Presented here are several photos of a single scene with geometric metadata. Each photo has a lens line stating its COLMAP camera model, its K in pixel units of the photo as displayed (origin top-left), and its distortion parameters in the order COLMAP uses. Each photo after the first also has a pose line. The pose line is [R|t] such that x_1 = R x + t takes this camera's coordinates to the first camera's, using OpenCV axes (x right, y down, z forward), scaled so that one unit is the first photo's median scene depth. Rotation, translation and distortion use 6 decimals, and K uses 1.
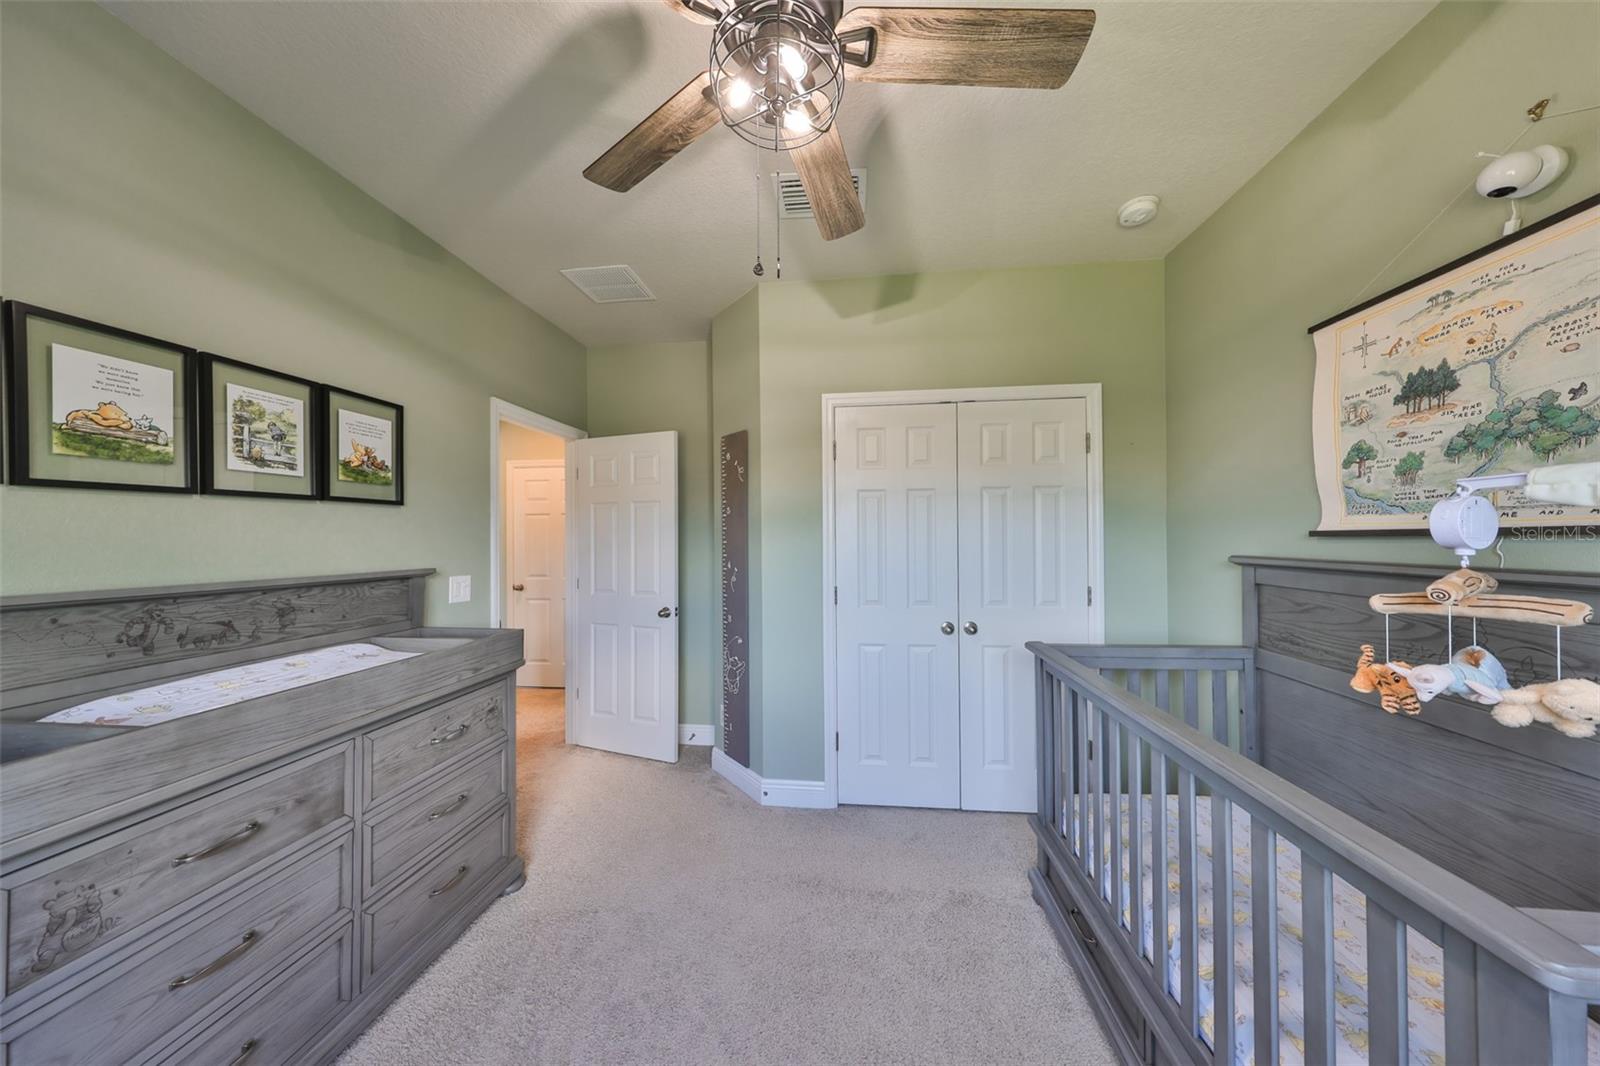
lens RADIAL K [[501.0, 0, 800.0], [0, 501.0, 533.0], [0, 0, 1]] dist [0.000969, 0.000060]
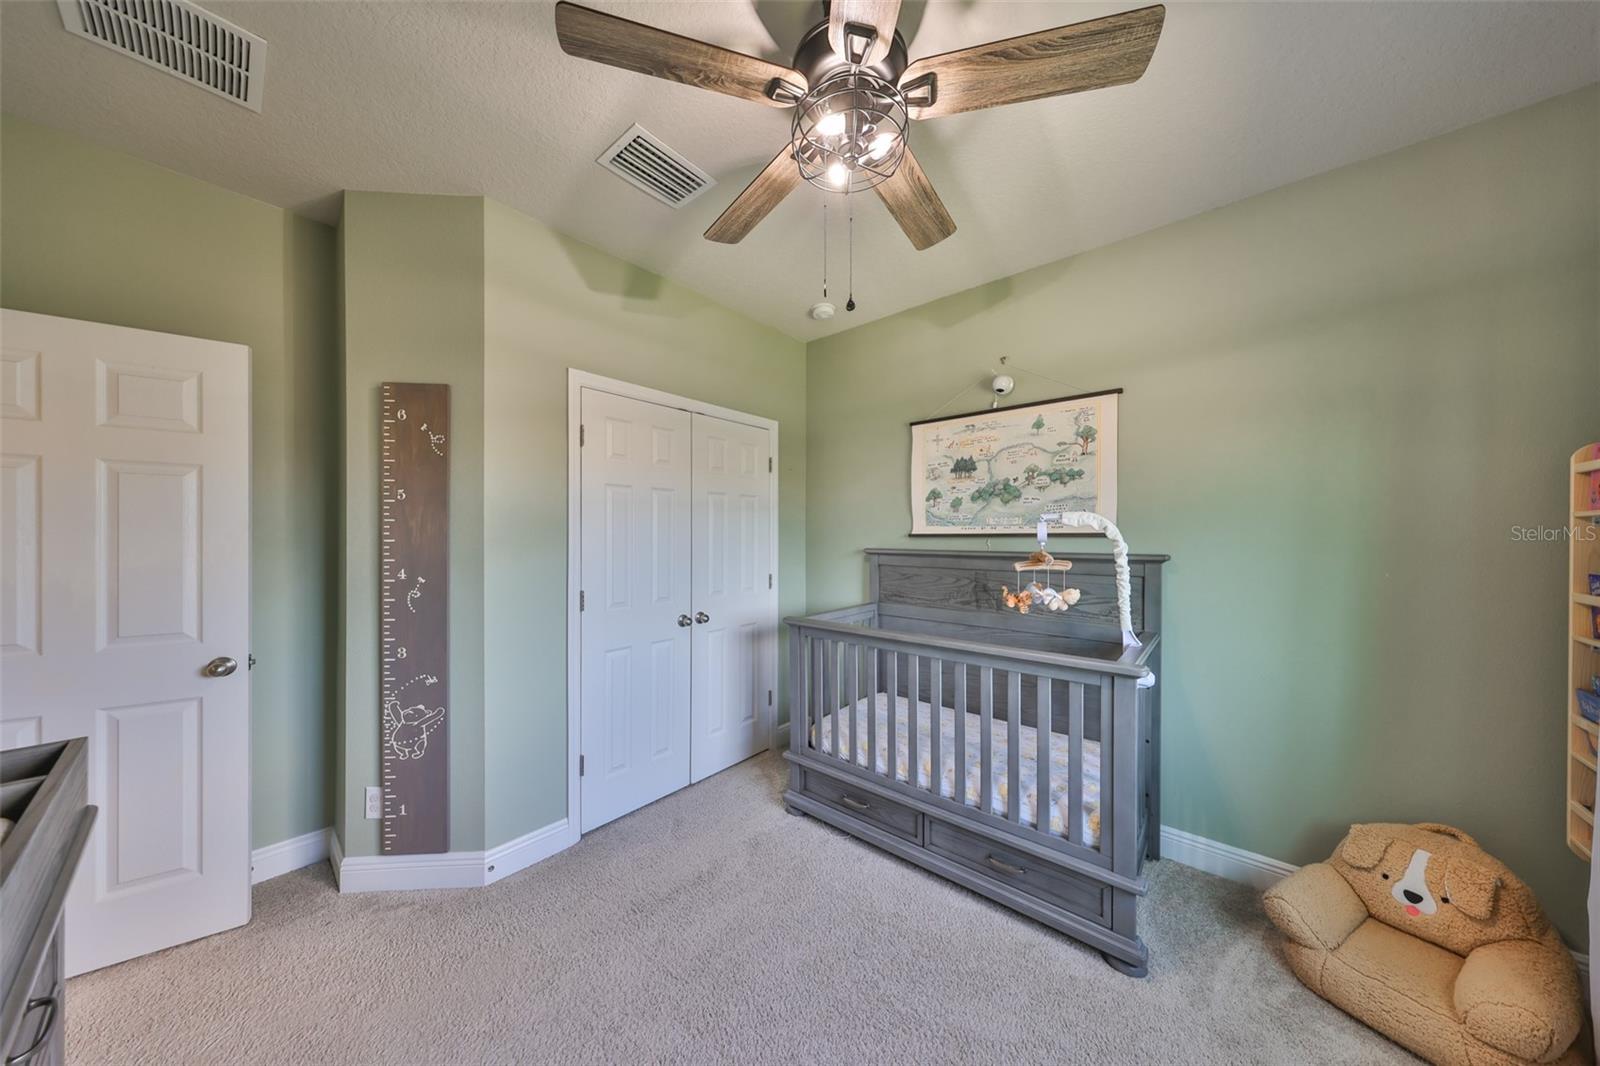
lens RADIAL K [[503.7, 0, 801.6], [0, 503.7, 536.7], [0, 0, 1]] dist [-0.000121, 0.000349]
pose [[0.563041, 0.006122, 0.826406, -0.723785], [-0.013219, 0.999911, 0.001598, 0.007876], [-0.826323, -0.011824, 0.563072, 0.294780]]
